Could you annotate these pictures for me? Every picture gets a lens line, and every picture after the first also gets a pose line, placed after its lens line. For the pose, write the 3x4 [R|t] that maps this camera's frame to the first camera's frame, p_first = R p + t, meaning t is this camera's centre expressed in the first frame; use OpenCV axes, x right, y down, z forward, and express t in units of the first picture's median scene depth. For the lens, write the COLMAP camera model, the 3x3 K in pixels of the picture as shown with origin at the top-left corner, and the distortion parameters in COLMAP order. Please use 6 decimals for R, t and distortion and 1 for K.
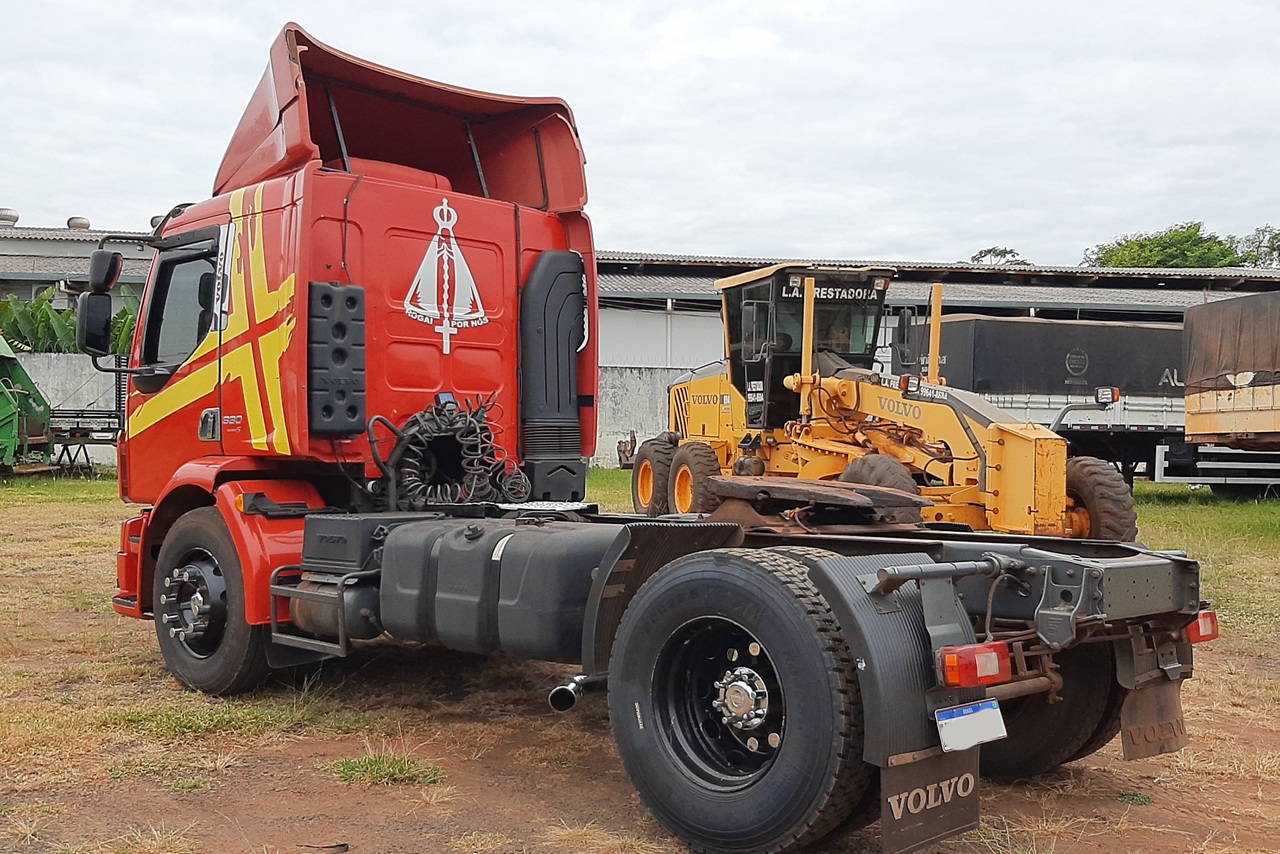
lens RADIAL K [[991.1, 0, 641.6], [0, 991.1, 428.3], [0, 0, 1]] dist [-0.012501, -0.005922]
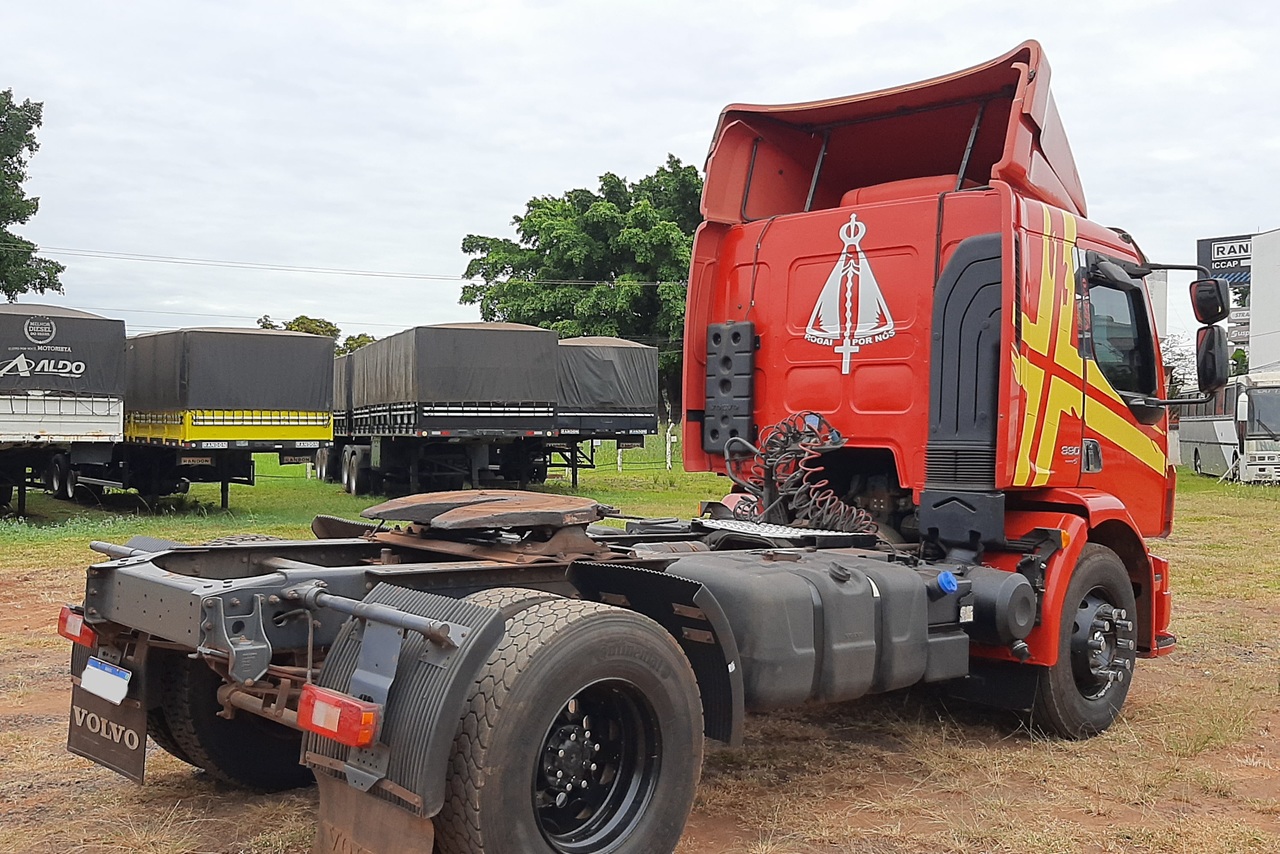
lens RADIAL K [[991.1, 0, 641.3], [0, 991.1, 426.0], [0, 0, 1]] dist [-0.012501, -0.005922]
pose [[0.199819, -0.017664, -0.979674, 0.711438], [-0.010252, 0.999745, -0.020117, -0.002363], [0.979779, 0.014063, 0.199587, 0.608312]]
